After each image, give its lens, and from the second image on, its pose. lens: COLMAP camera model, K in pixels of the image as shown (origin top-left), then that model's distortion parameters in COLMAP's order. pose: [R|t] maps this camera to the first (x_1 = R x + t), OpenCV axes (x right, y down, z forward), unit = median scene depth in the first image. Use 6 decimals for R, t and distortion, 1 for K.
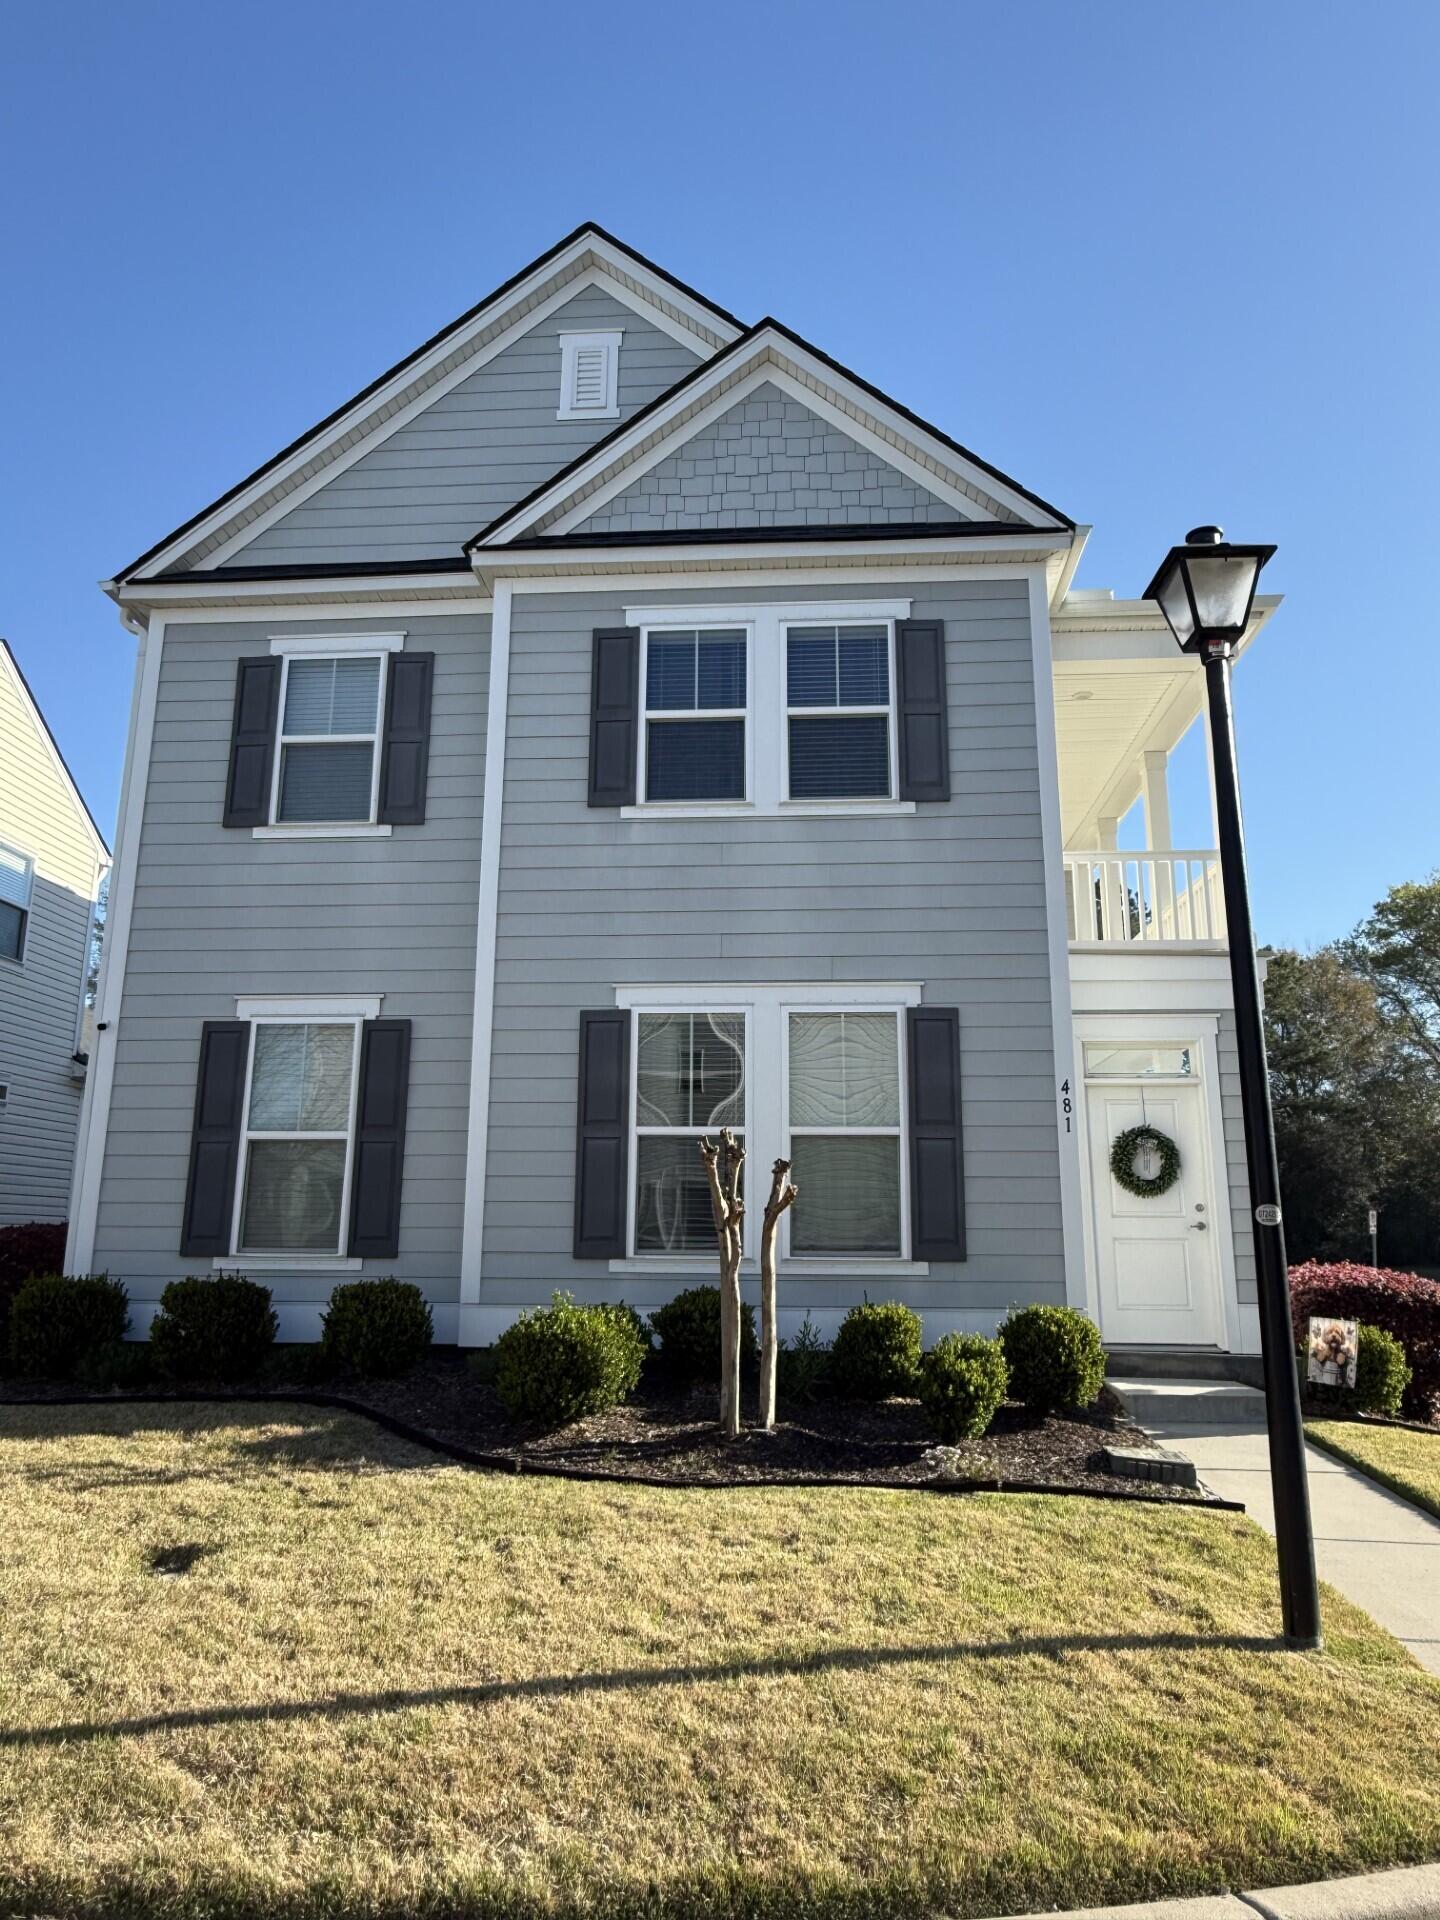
lens RADIAL K [[1270.7, 0, 720.0], [0, 1270.7, 960.0], [0, 0, 1]] dist [-0.002108, -0.000128]
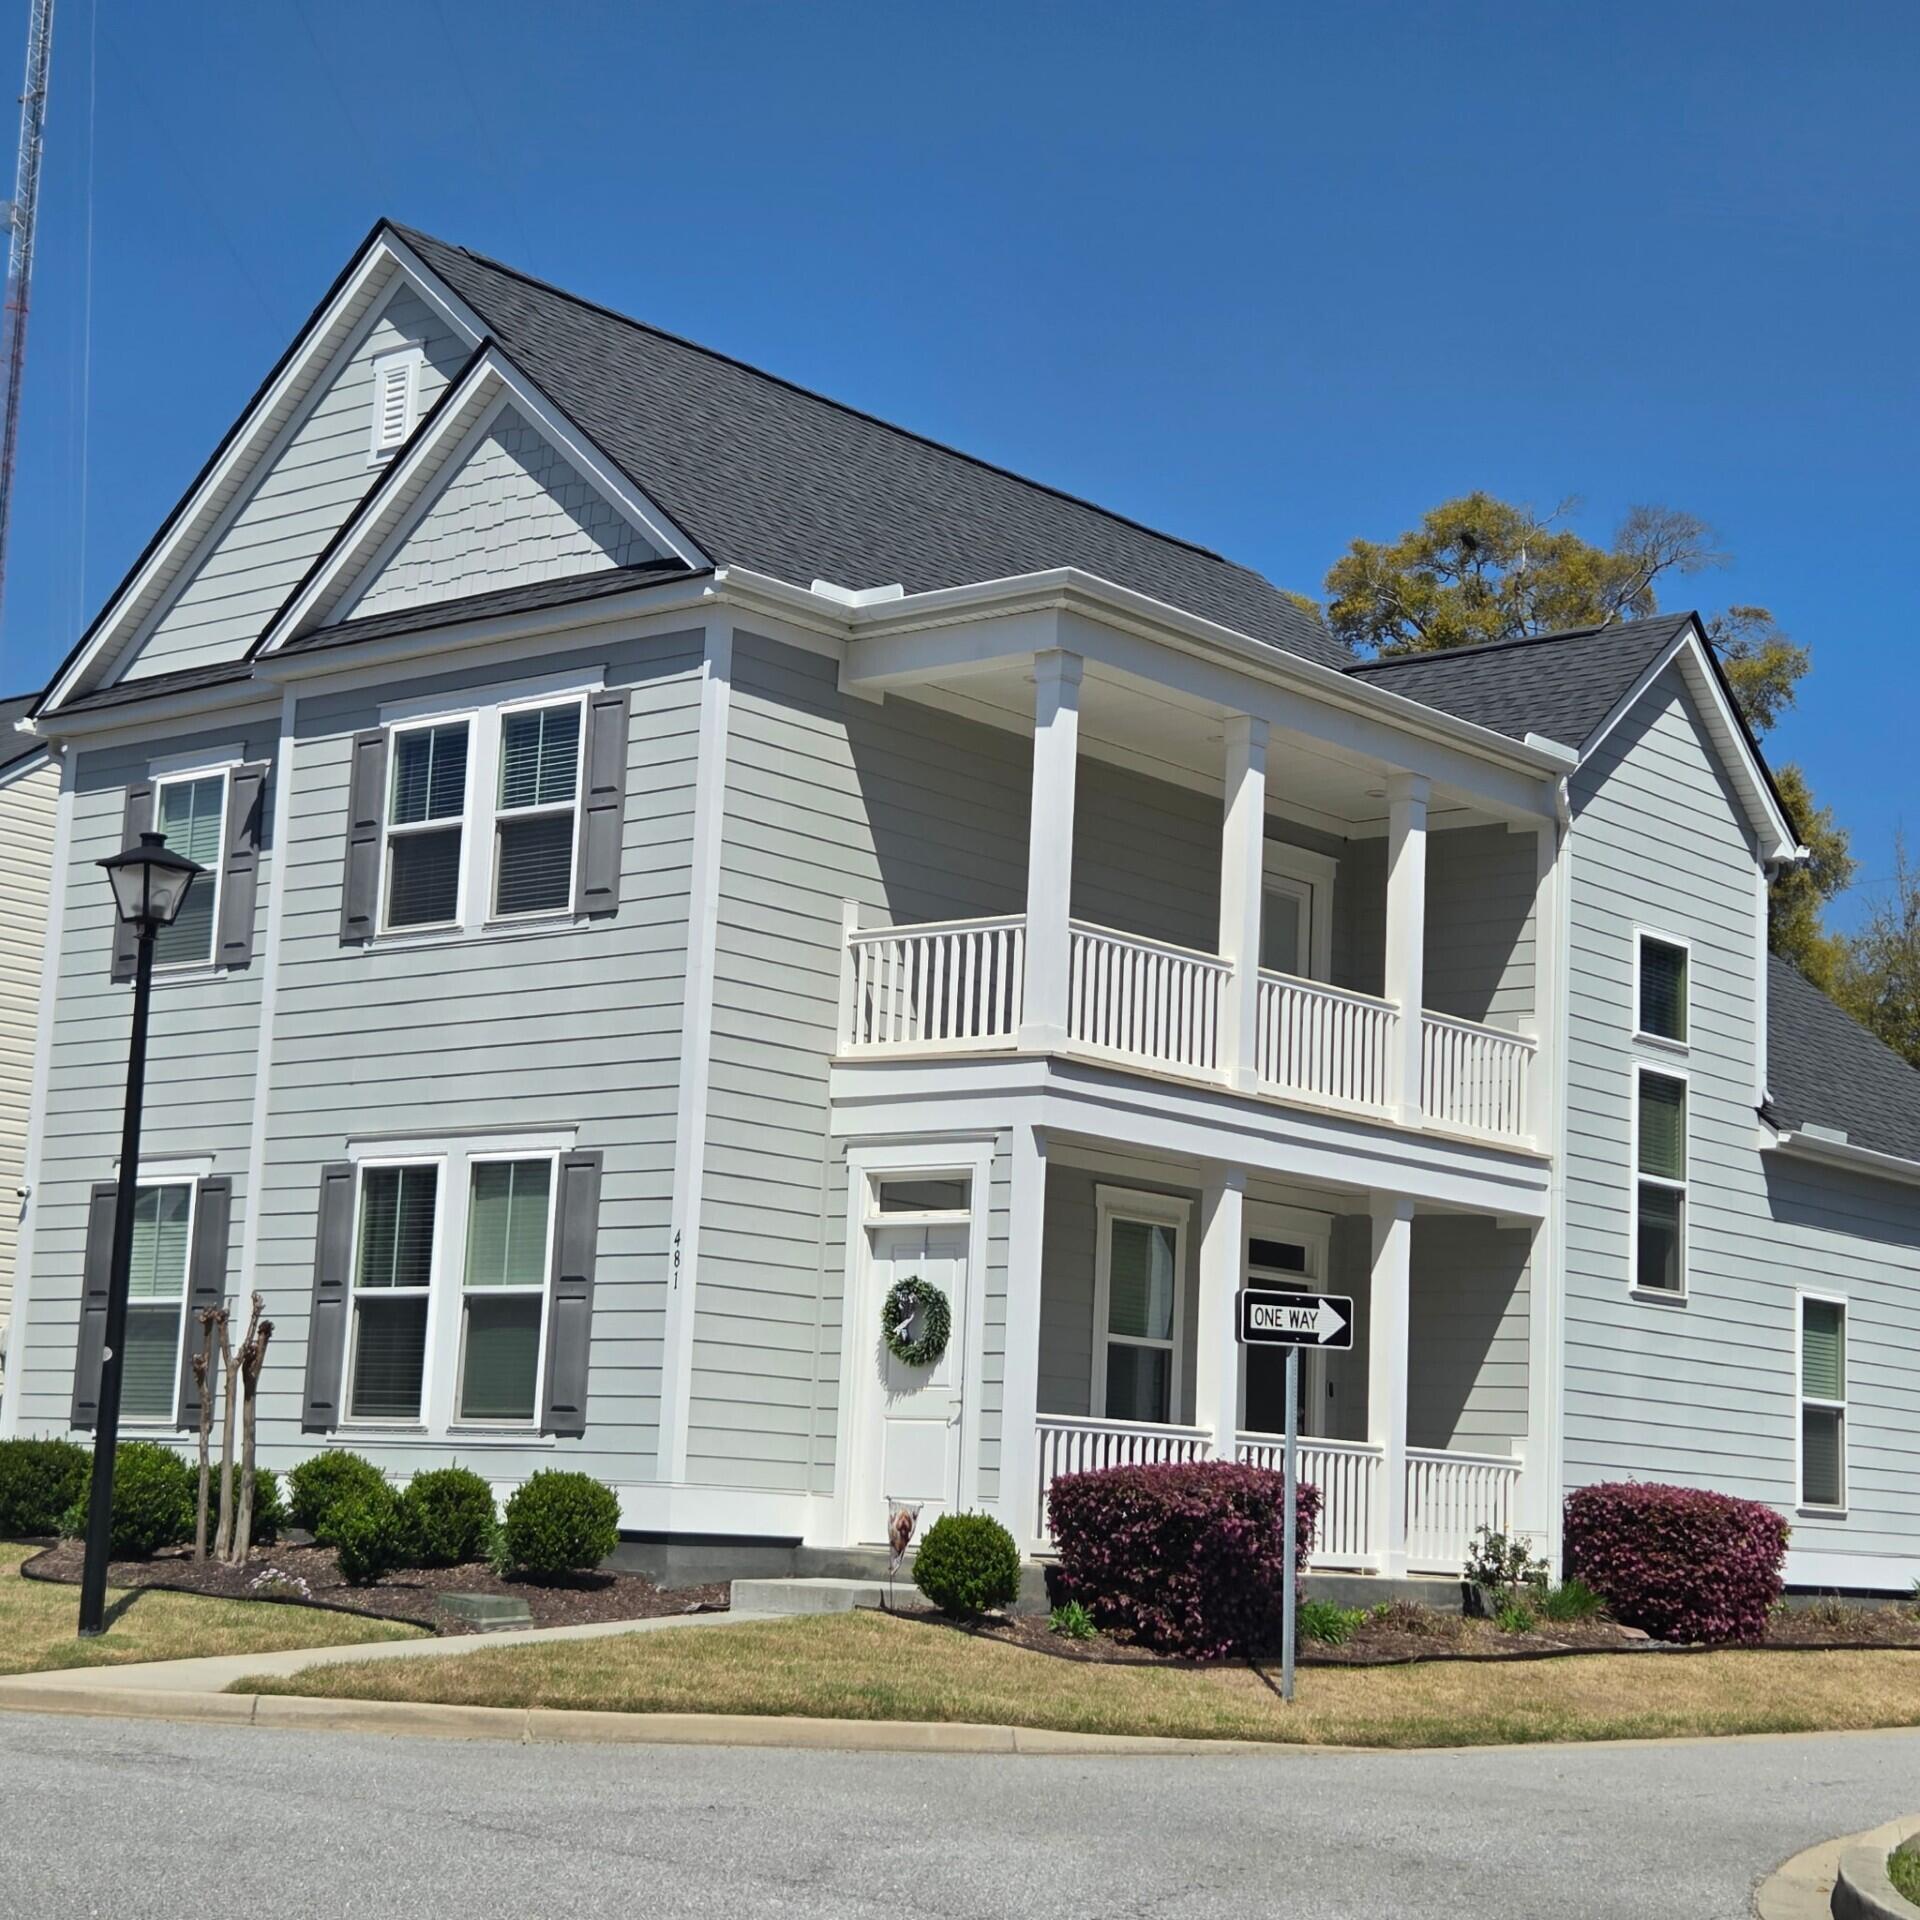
lens RADIAL K [[3480.1, 0, 960.0], [0, 3480.1, 960.0], [0, 0, 1]] dist [0.128178, -0.472272]
pose [[0.808180, -0.067100, -0.585101, 1.749277], [0.093643, 0.995490, 0.015181, -0.103964], [0.581443, -0.067060, 0.810819, -0.791571]]
